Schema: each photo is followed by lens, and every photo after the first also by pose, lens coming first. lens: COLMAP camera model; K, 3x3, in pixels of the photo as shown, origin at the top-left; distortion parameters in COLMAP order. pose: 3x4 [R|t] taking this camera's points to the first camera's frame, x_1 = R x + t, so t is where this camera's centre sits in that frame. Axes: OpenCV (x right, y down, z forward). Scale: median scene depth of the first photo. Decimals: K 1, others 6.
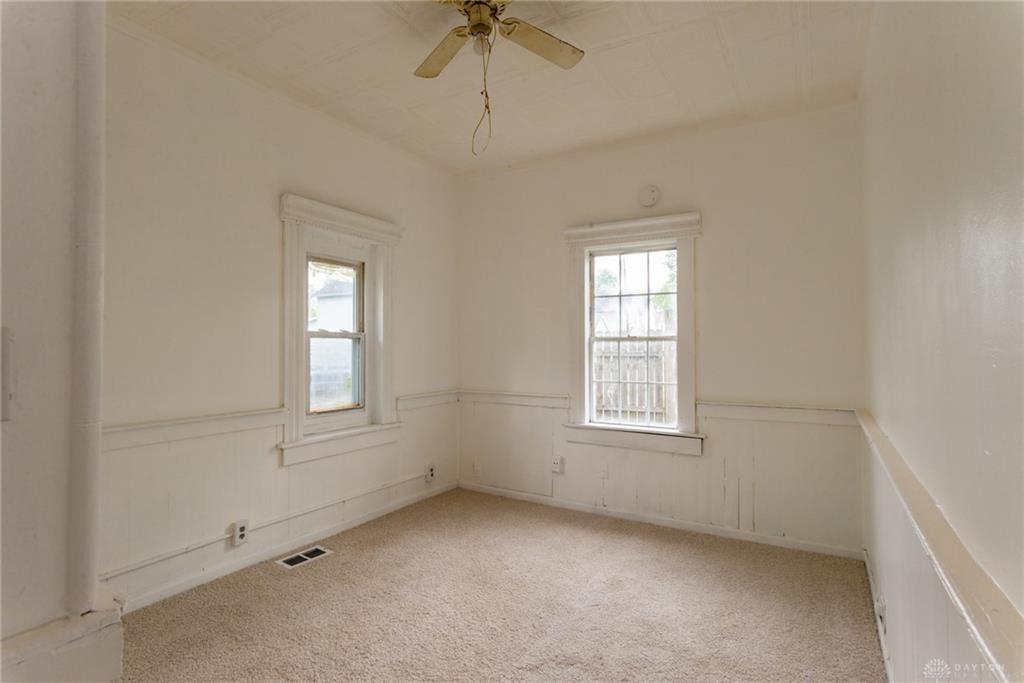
lens RADIAL K [[515.9, 0, 512.0], [0, 515.9, 341.5], [0, 0, 1]] dist [0.001608, 0.000316]
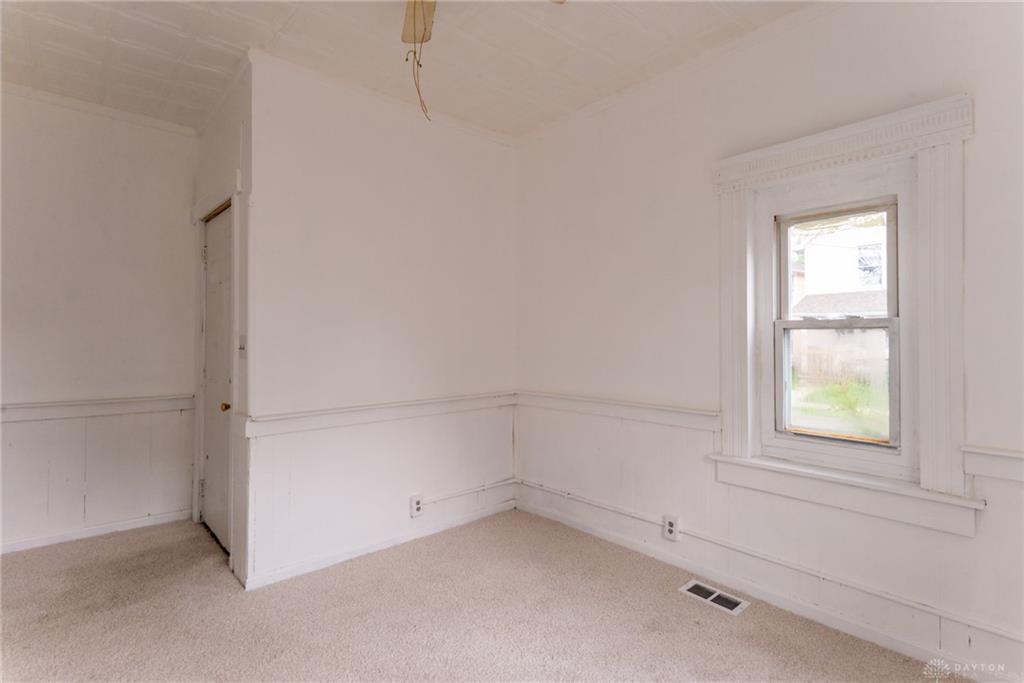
lens RADIAL K [[515.9, 0, 512.0], [0, 515.9, 341.5], [0, 0, 1]] dist [0.001608, 0.000316]
pose [[-0.314339, 0.005372, -0.949296, 0.471041], [0.006963, 0.999970, 0.003353, 0.004900], [0.949285, -0.005556, -0.314367, 0.936841]]
